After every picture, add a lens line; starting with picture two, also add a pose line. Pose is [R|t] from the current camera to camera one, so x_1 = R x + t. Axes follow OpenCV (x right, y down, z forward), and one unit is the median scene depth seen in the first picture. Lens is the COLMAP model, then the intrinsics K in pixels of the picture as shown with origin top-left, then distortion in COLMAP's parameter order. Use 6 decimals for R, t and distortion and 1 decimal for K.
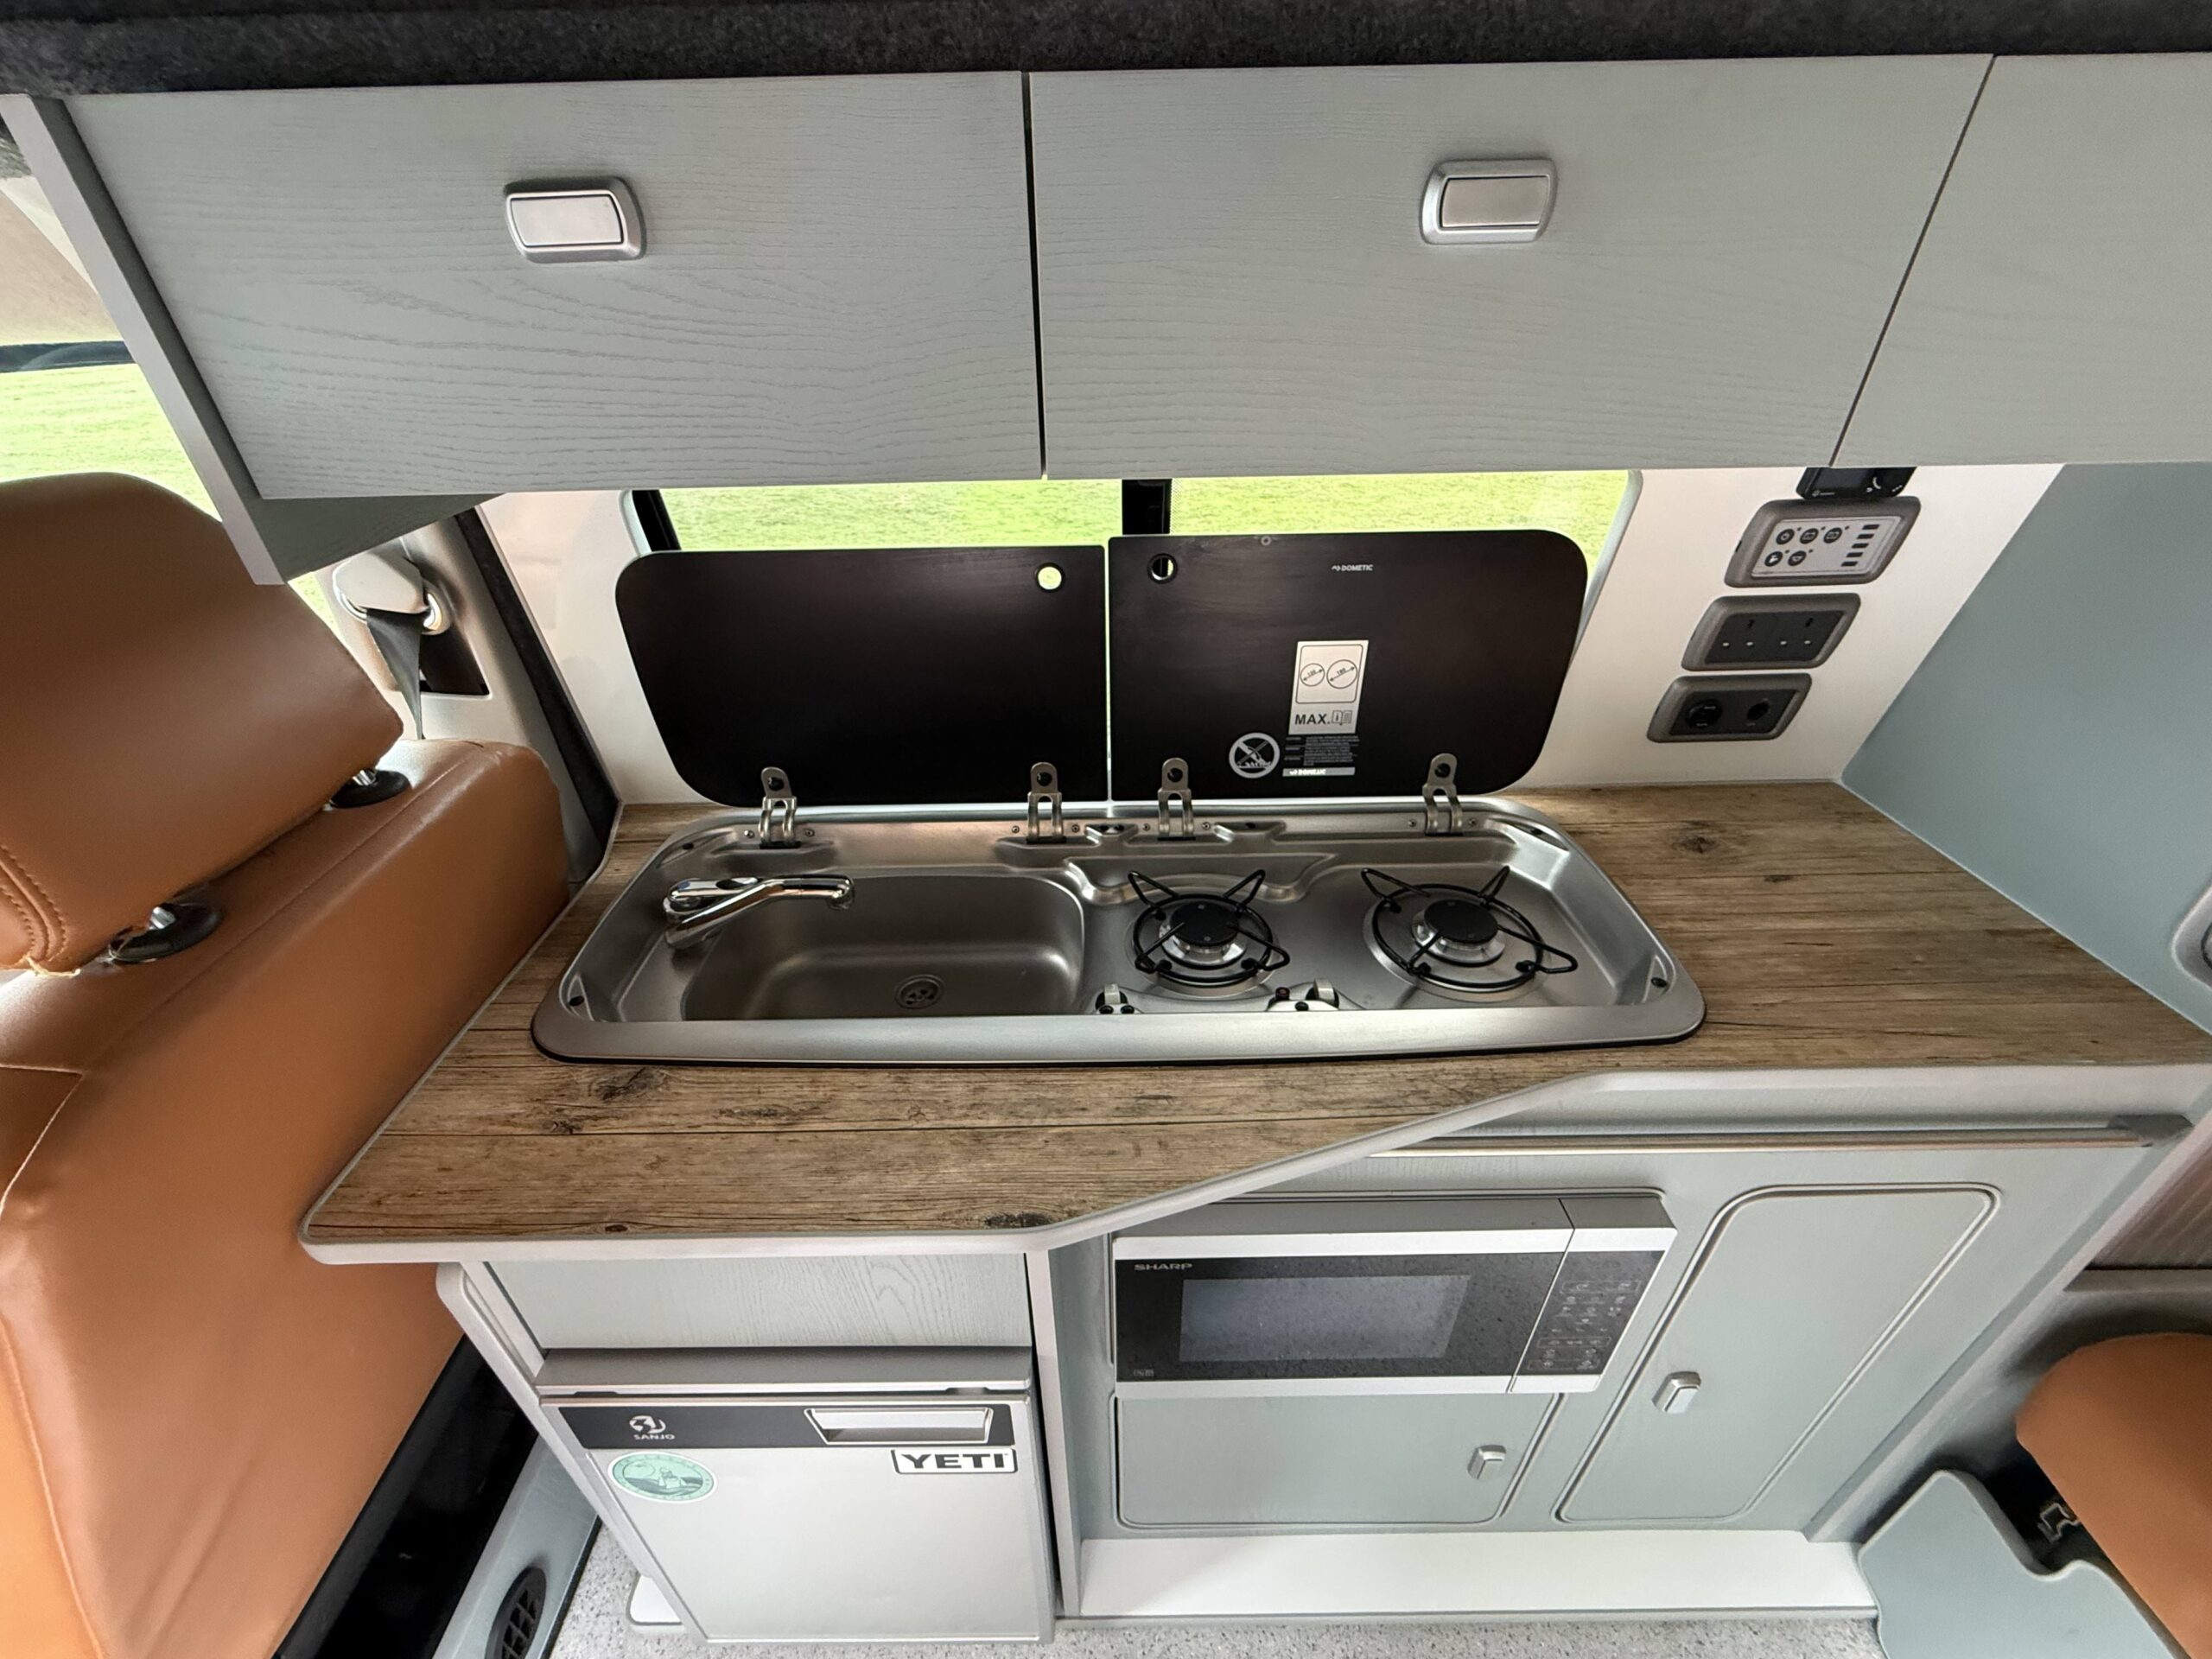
lens RADIAL K [[871.0, 0, 1106.0], [0, 871.0, 829.5], [0, 0, 1]] dist [-0.000918, -0.000019]
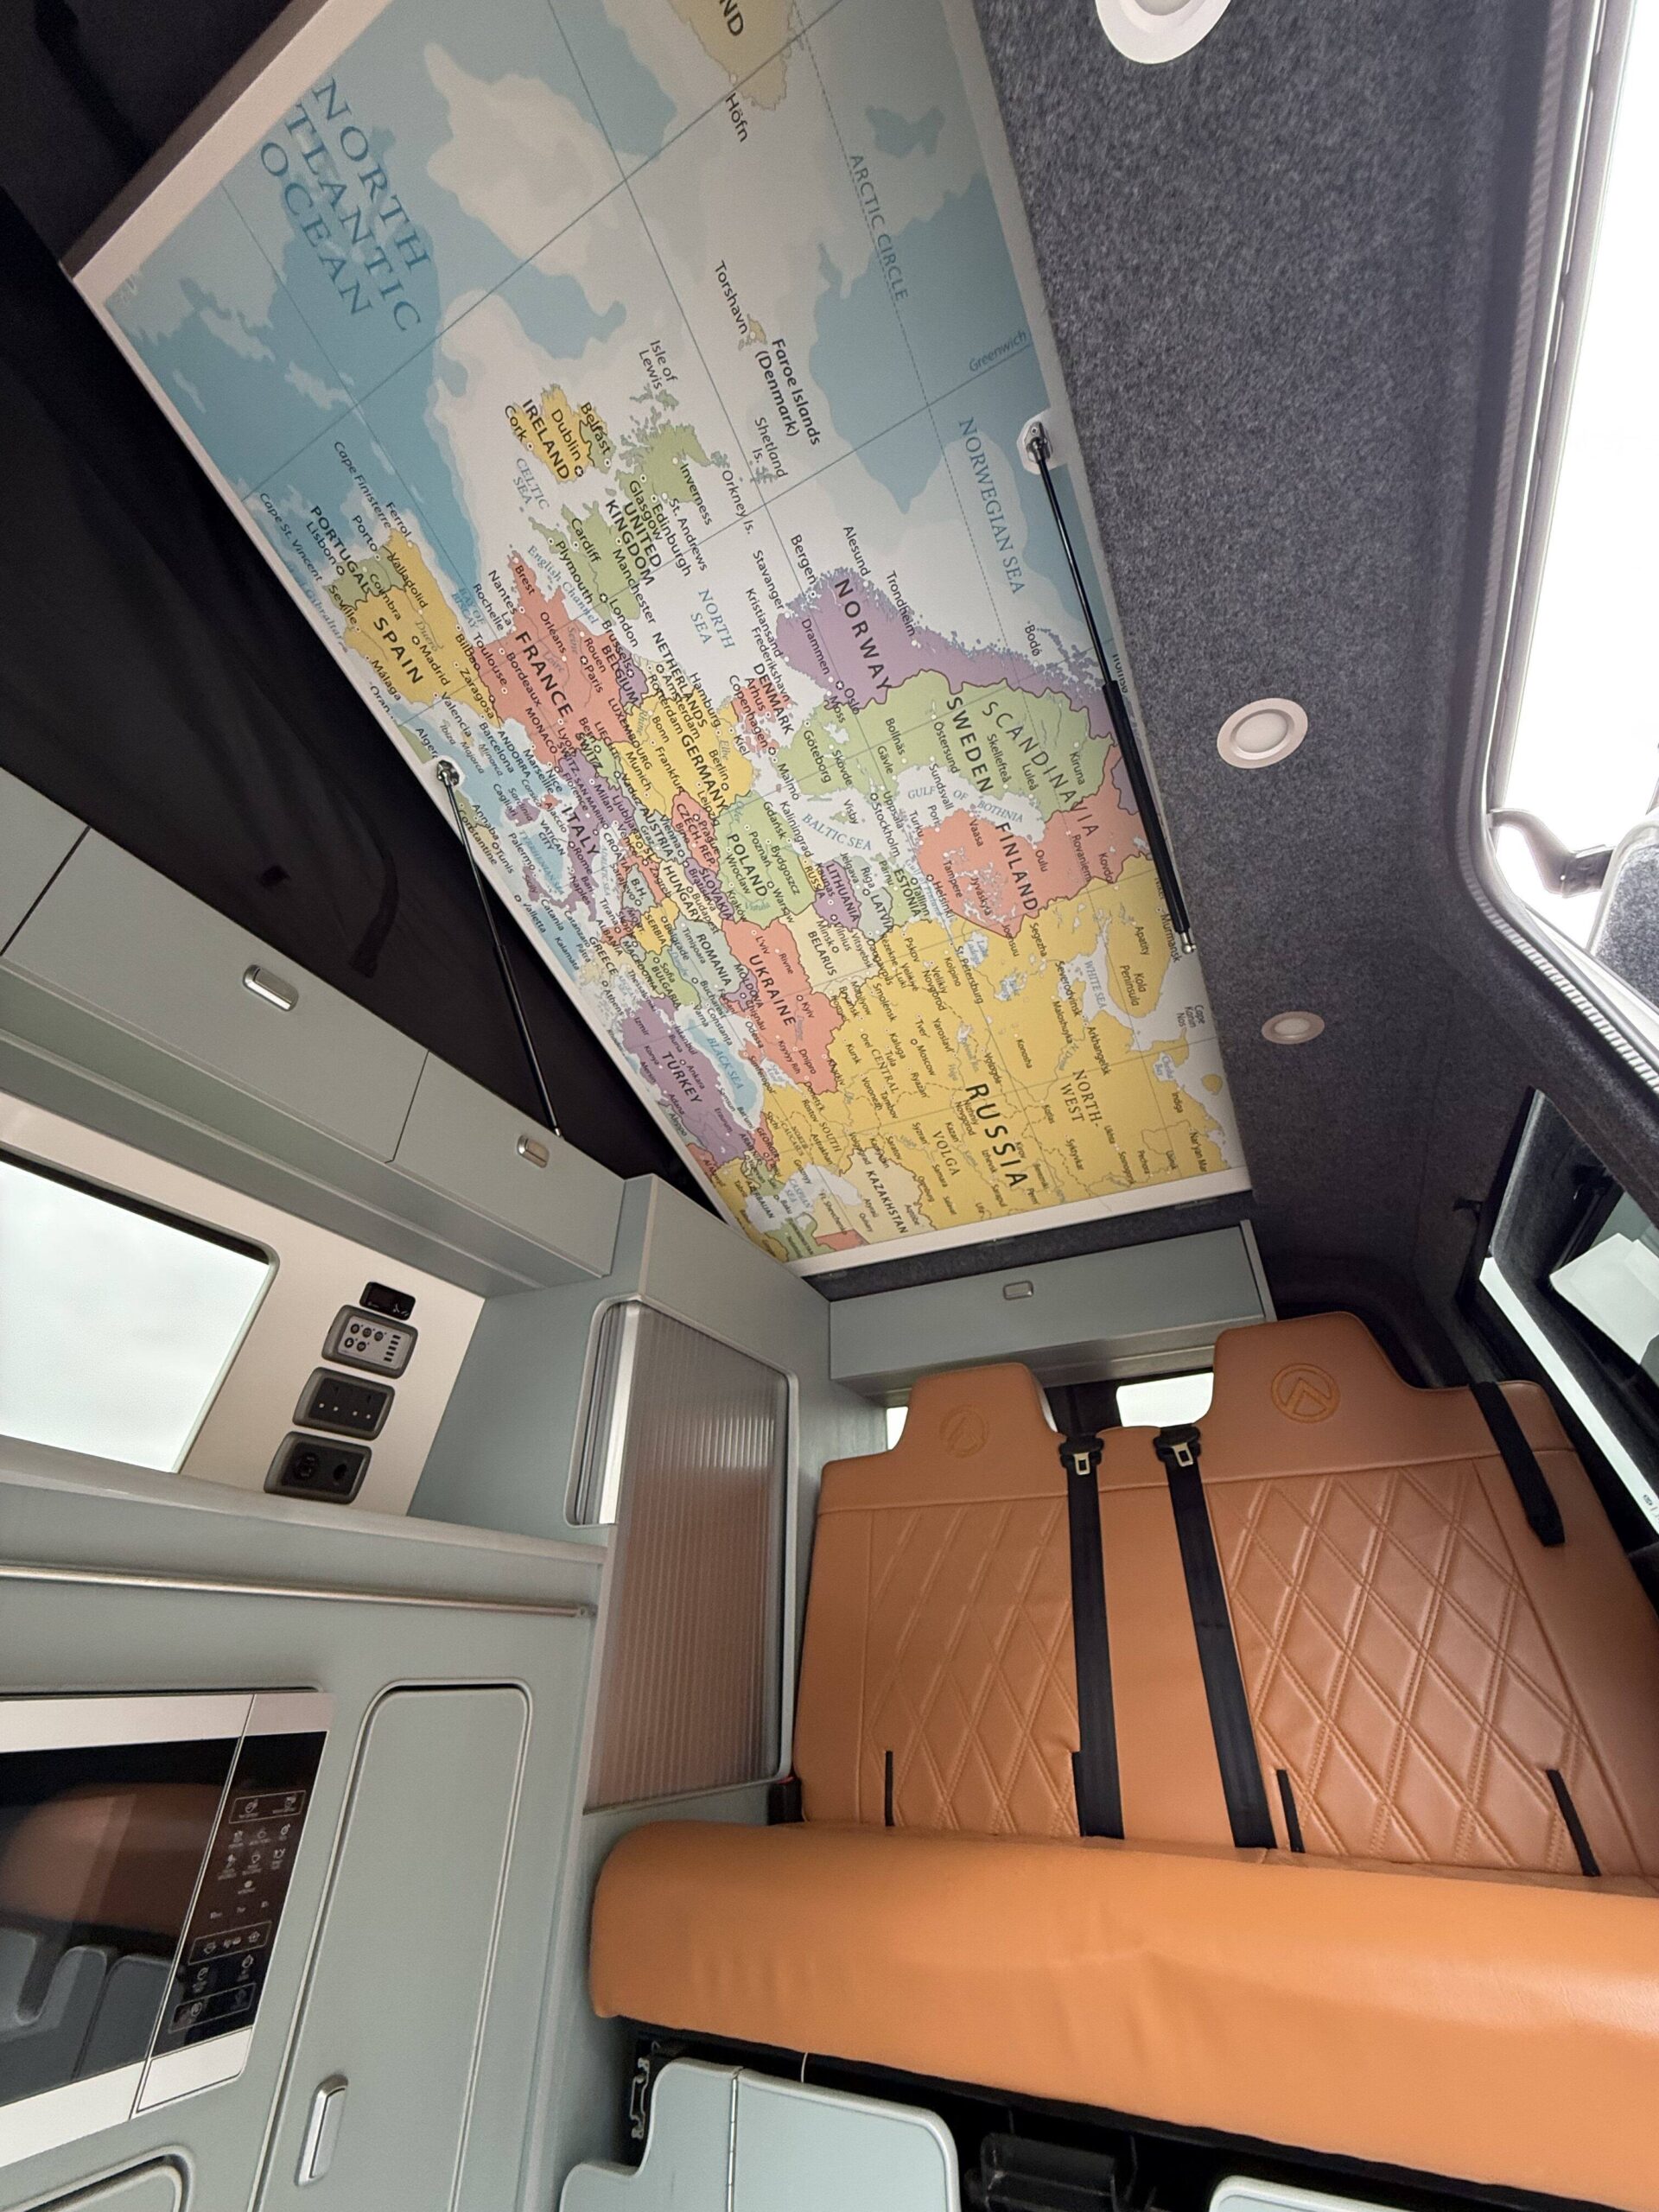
lens RADIAL K [[871.0, 0, 829.5], [0, 871.0, 1106.0], [0, 0, 1]] dist [-0.000918, -0.000019]
pose [[0.454776, 0.493102, 0.741640, -0.265160], [0.453555, 0.588429, -0.669357, 0.961847], [-0.766464, 0.640782, 0.043955, -0.053235]]
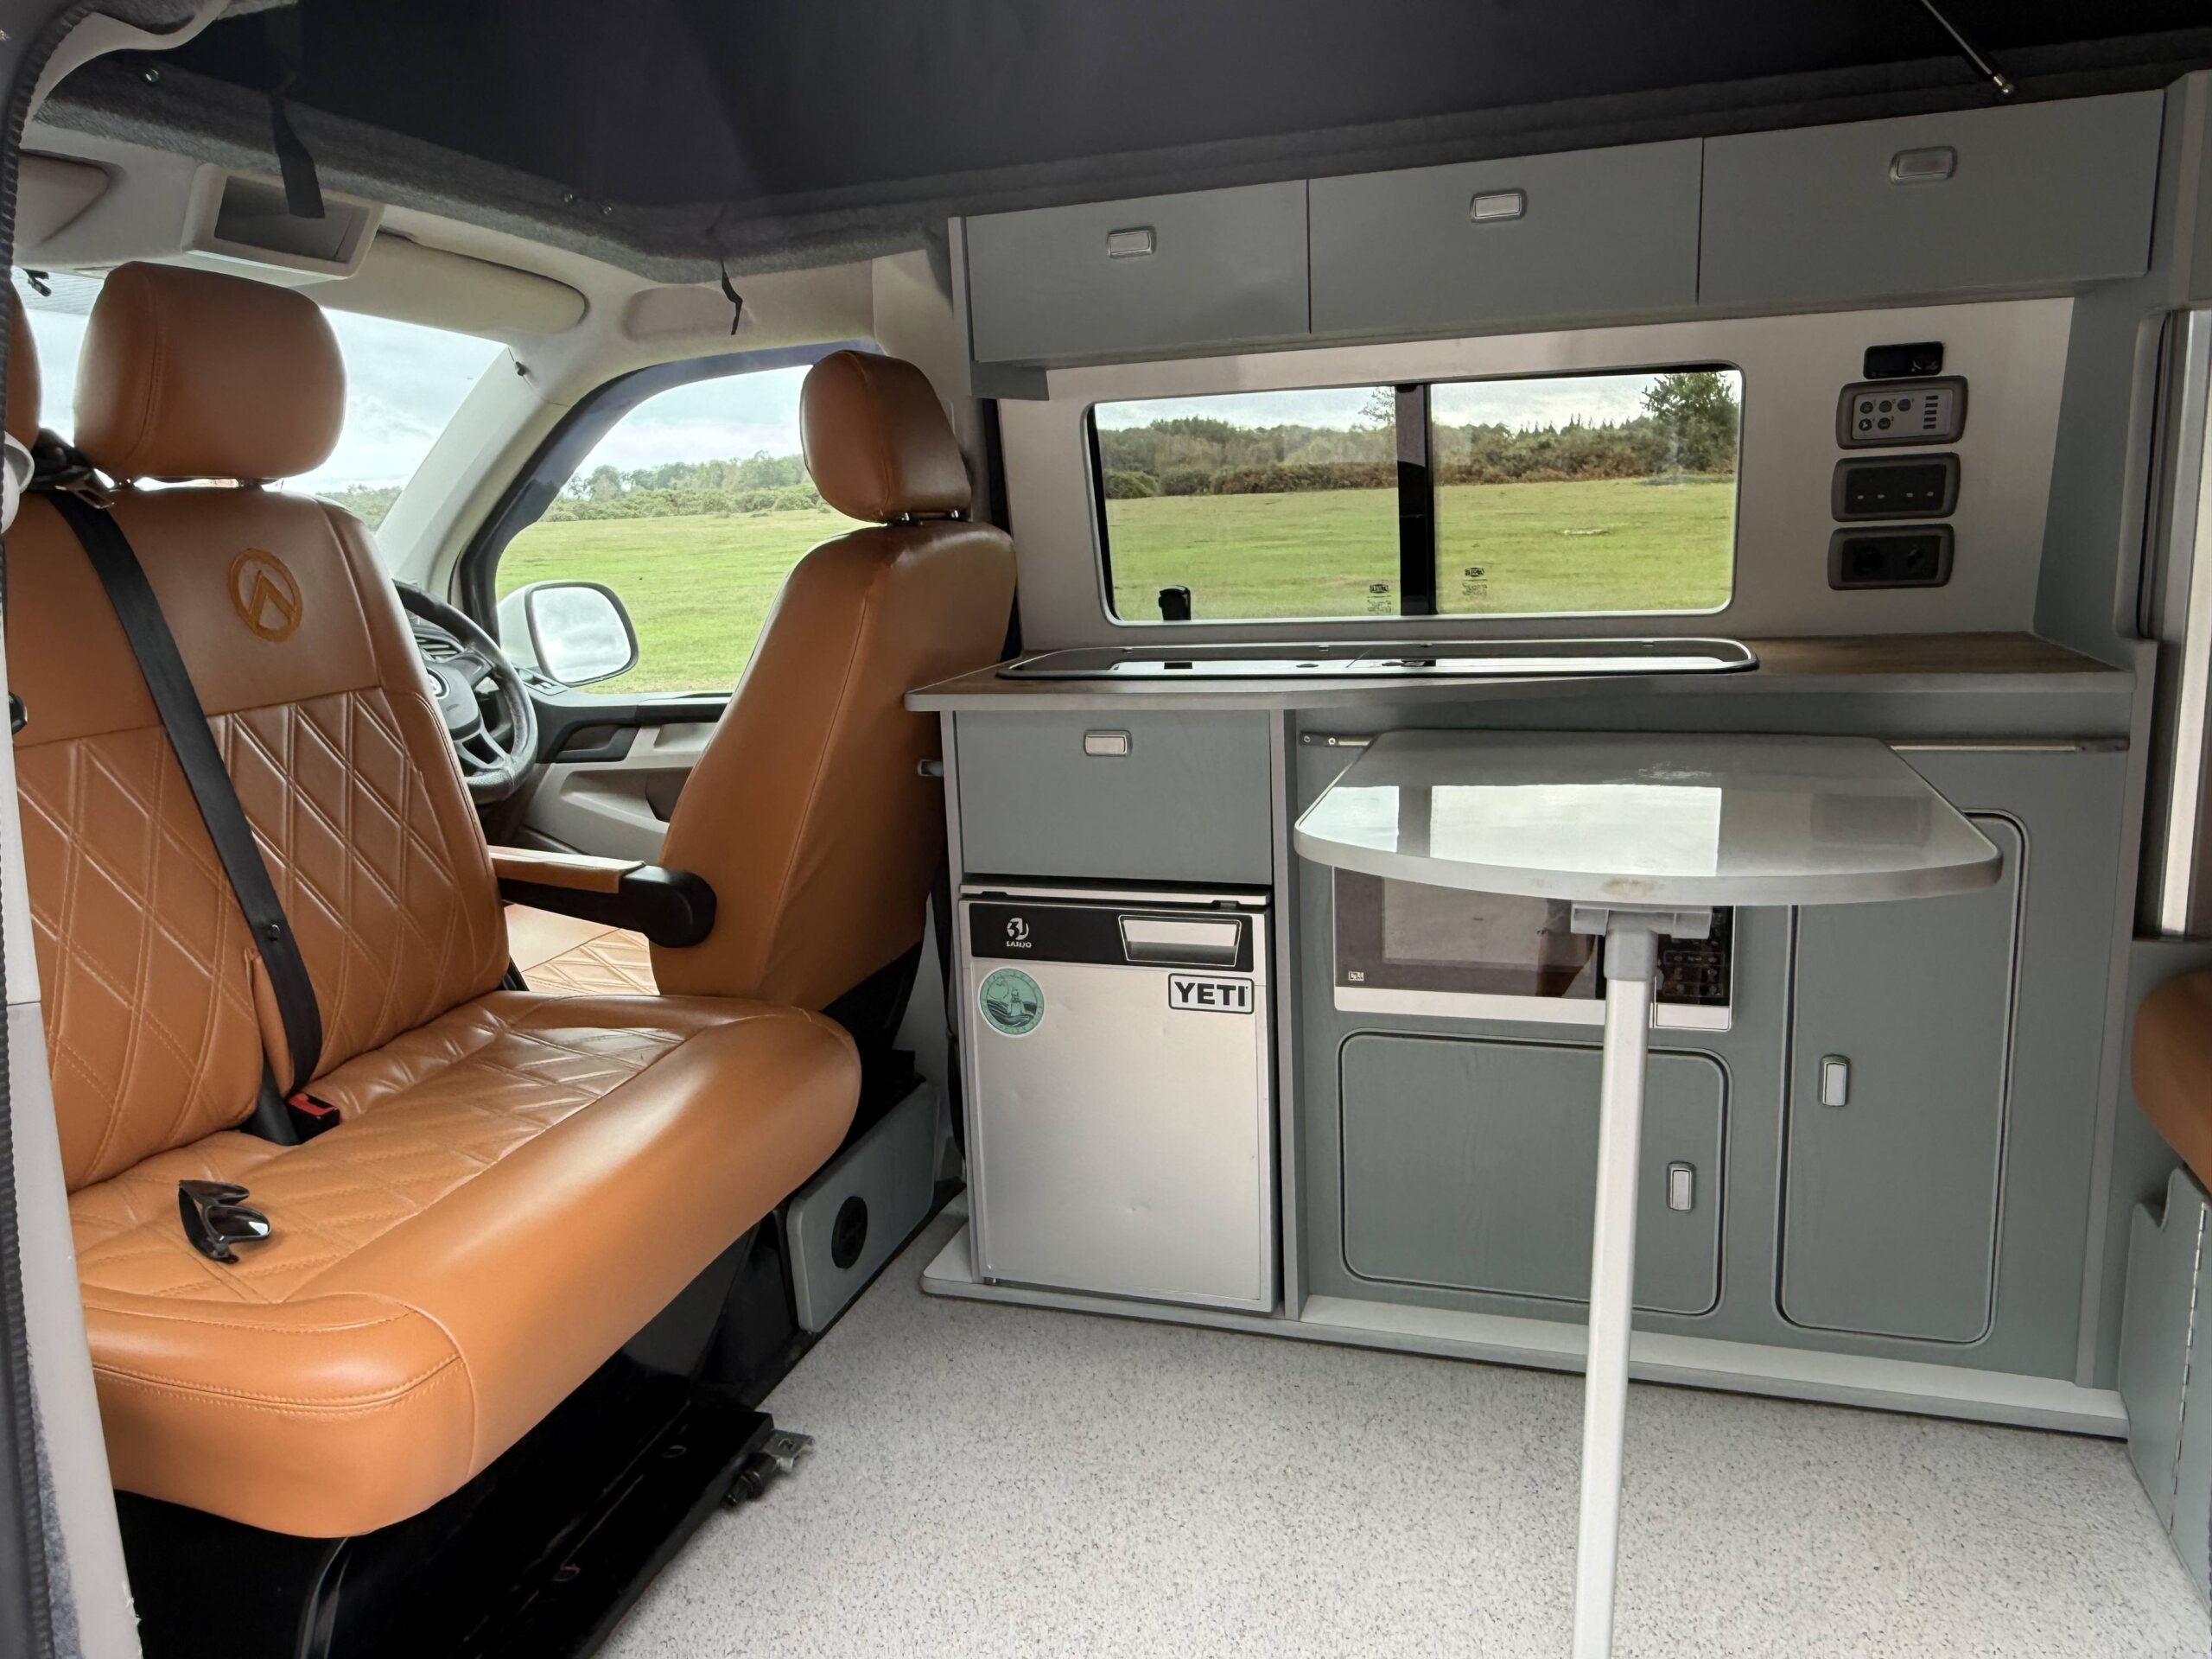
lens RADIAL K [[1557.4, 0, 1106.0], [0, 1557.4, 829.5], [0, 0, 1]] dist [-0.001731, -0.004714]
pose [[0.953190, 0.034775, -0.300366, 0.397092], [-0.131297, 0.942429, -0.307551, 1.228998], [0.272379, 0.332592, 0.902880, -1.355622]]
